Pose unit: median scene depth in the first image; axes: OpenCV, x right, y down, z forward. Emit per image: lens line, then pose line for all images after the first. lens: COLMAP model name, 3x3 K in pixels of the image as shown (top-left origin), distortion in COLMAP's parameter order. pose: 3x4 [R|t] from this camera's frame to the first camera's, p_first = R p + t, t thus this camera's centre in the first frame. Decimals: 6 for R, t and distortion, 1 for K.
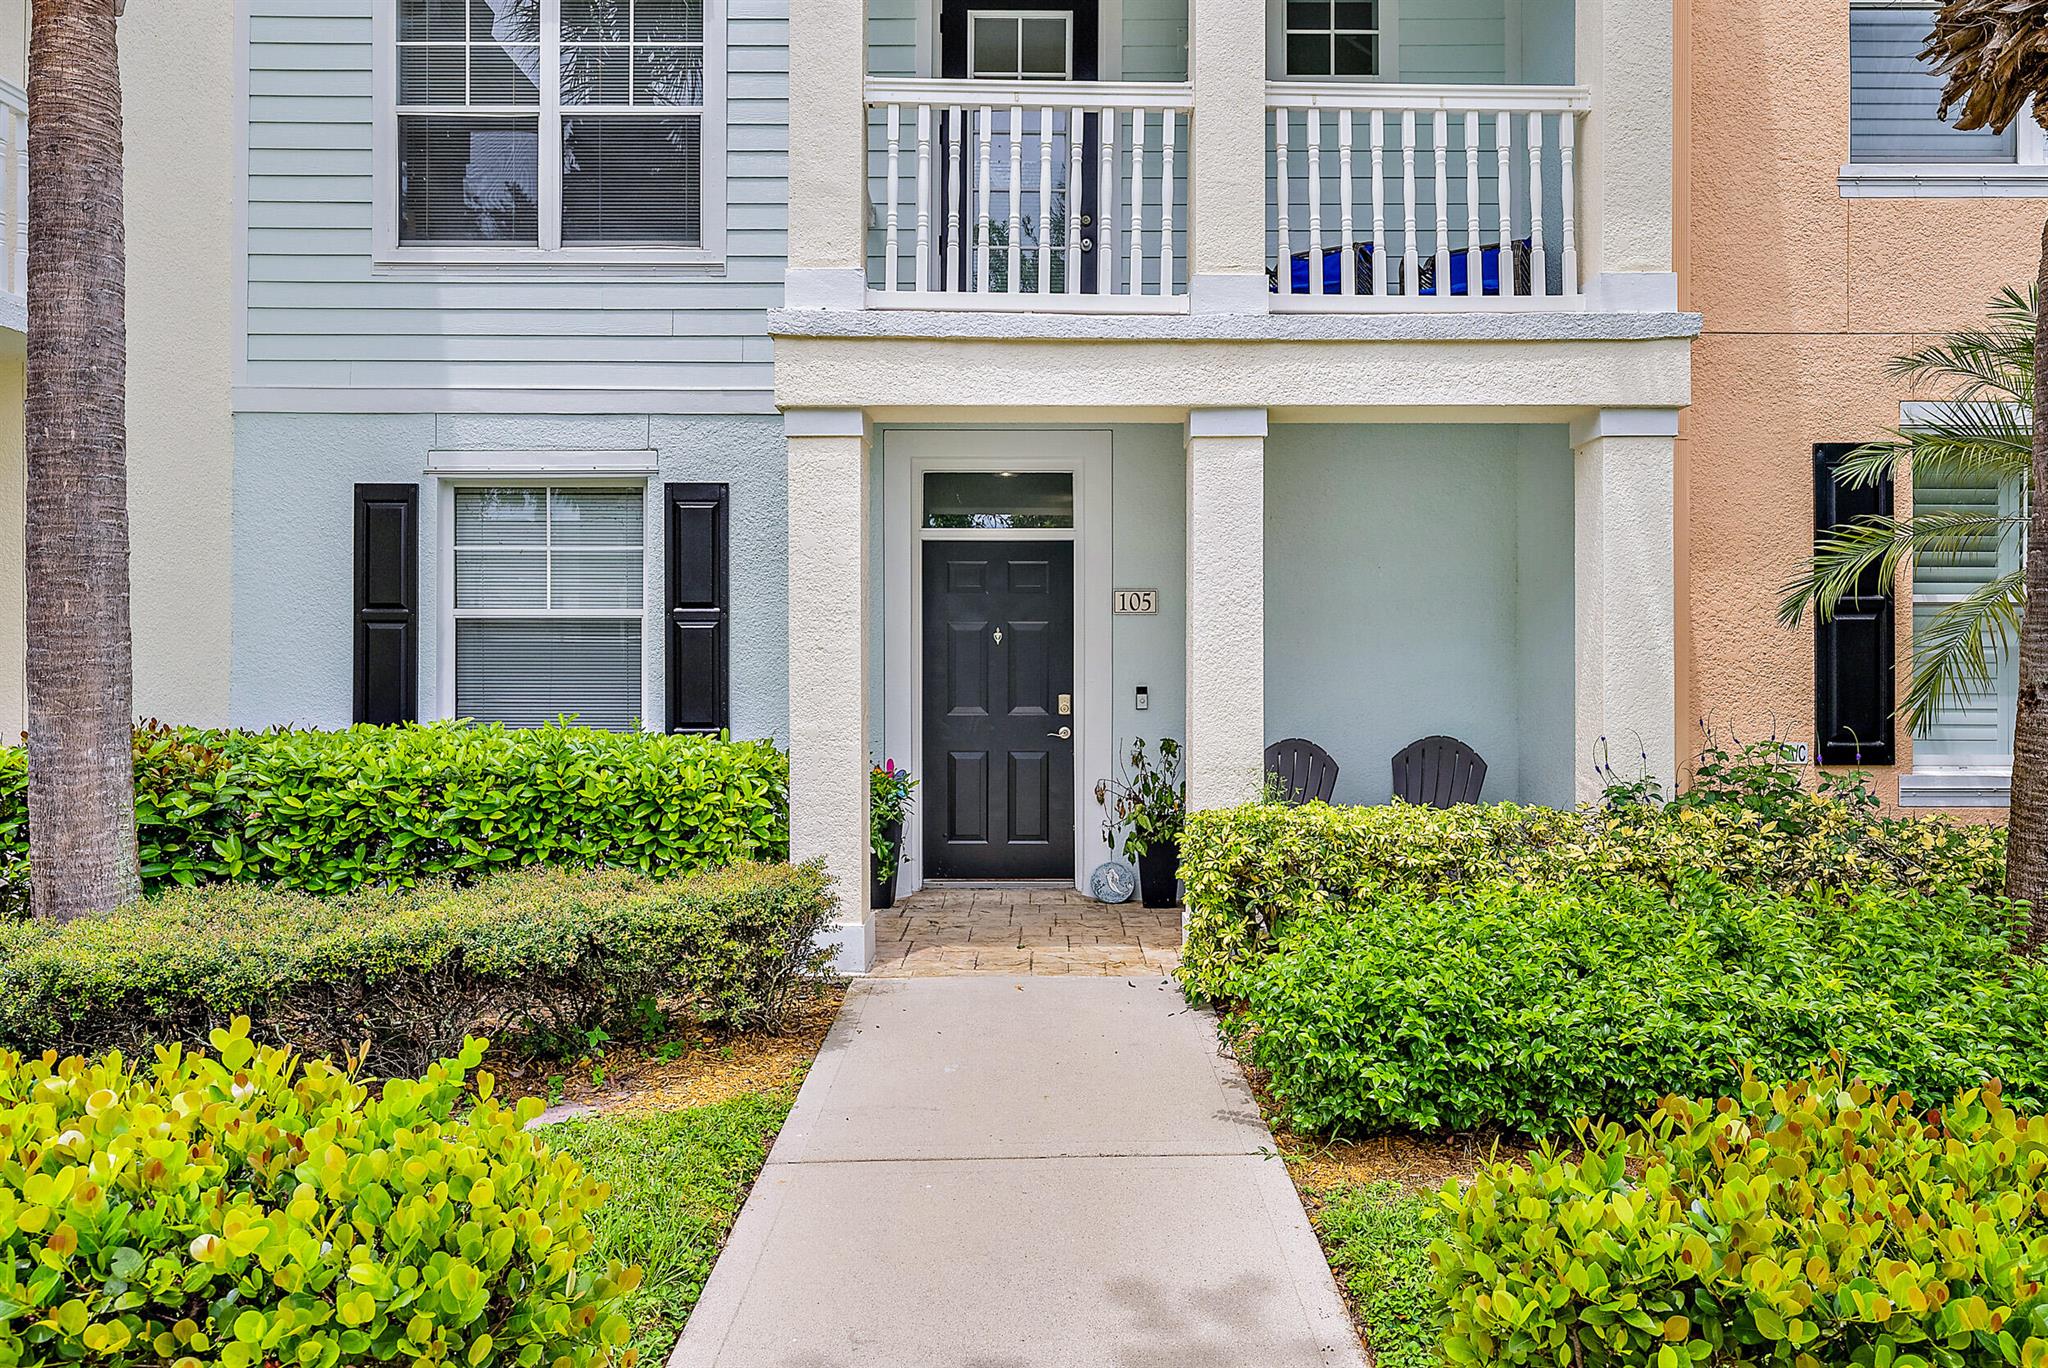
lens RADIAL K [[1387.5, 0, 1015.7], [0, 1387.5, 683.4], [0, 0, 1]] dist [0.003313, 0.002018]
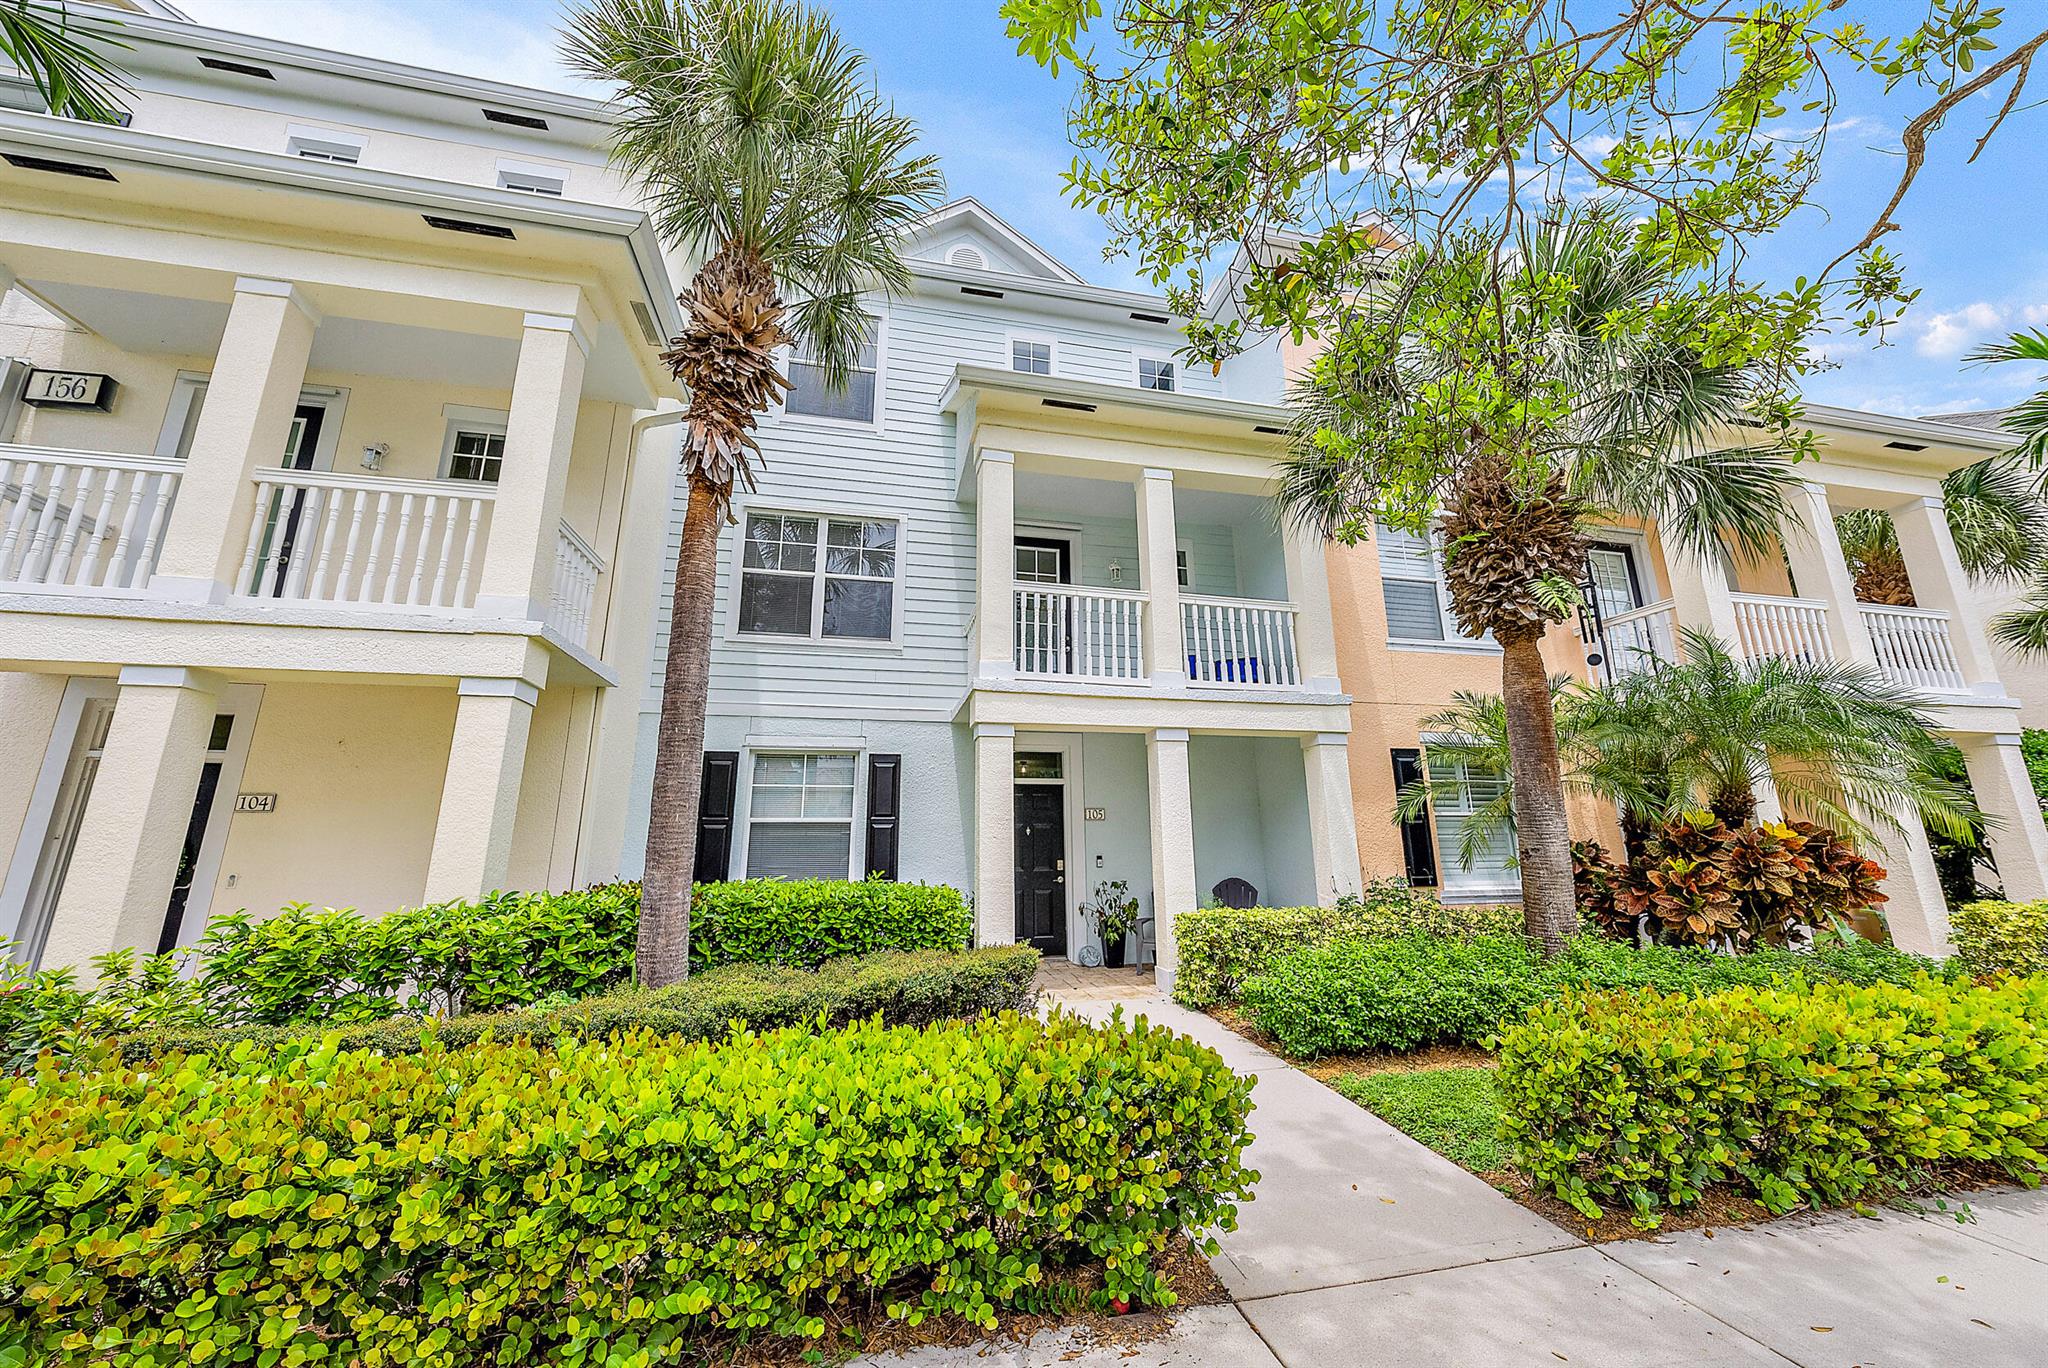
lens RADIAL K [[749.9, 0, 1027.7], [0, 749.9, 677.2], [0, 0, 1]] dist [-0.003039, 0.000113]
pose [[0.976224, 0.040611, 0.212925, -0.319804], [0.010497, 0.972284, -0.233566, 0.003970], [-0.216509, 0.230248, 0.948741, -0.122297]]
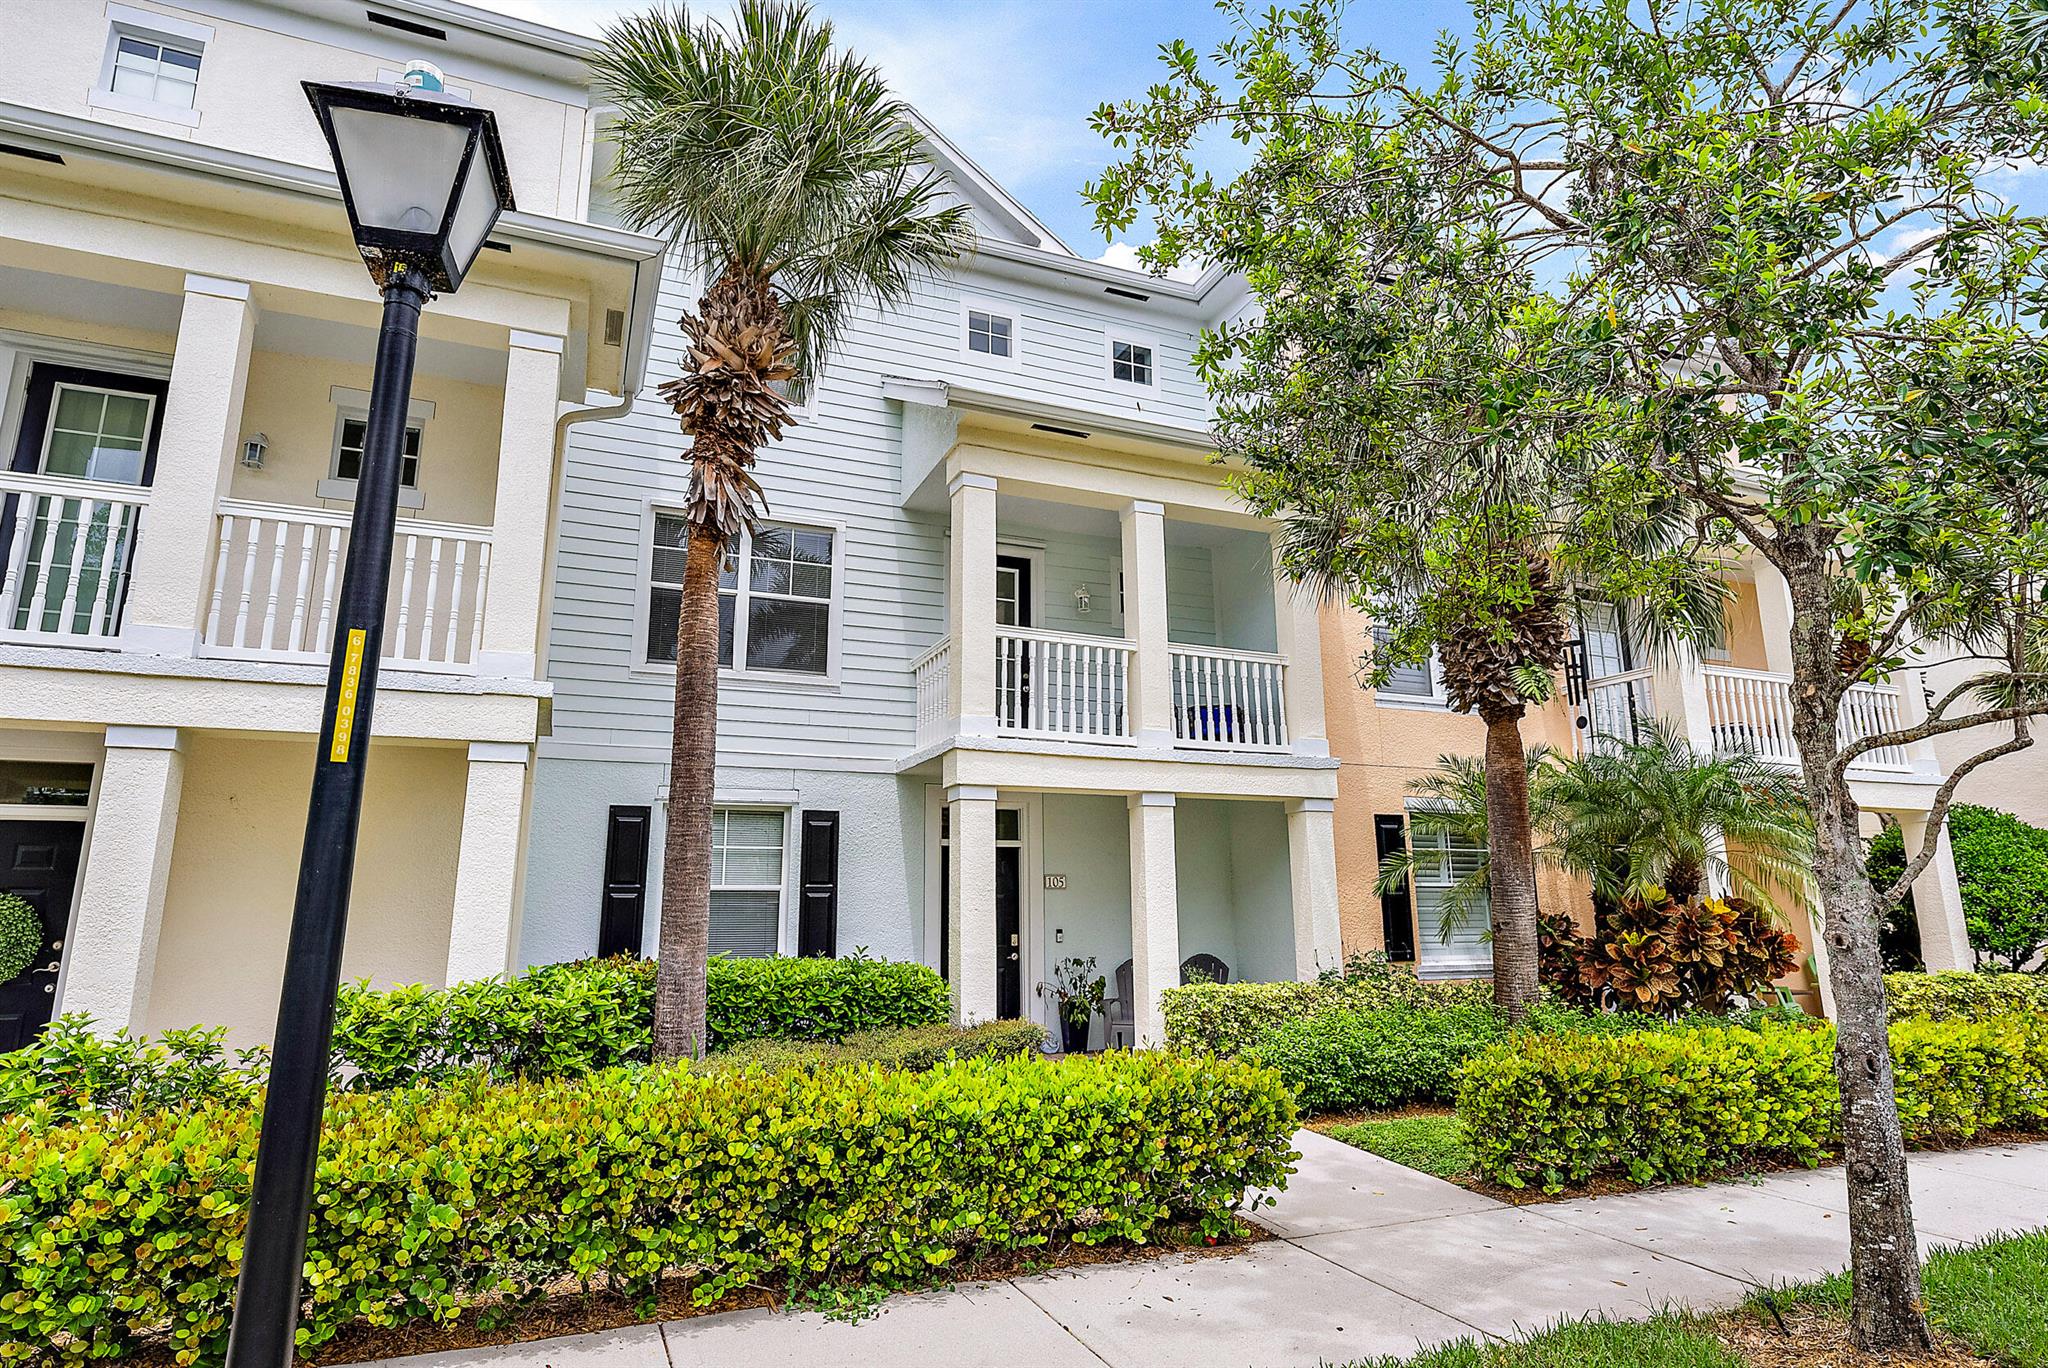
lens RADIAL K [[1135.3, 0, 1036.1], [0, 1135.3, 679.2], [0, 0, 1]] dist [0.005959, 0.000072]
pose [[0.921073, 0.072943, 0.382498, -0.646570], [0.011780, 0.976629, -0.214611, 0.001429], [-0.389212, 0.202178, 0.898687, -0.479356]]
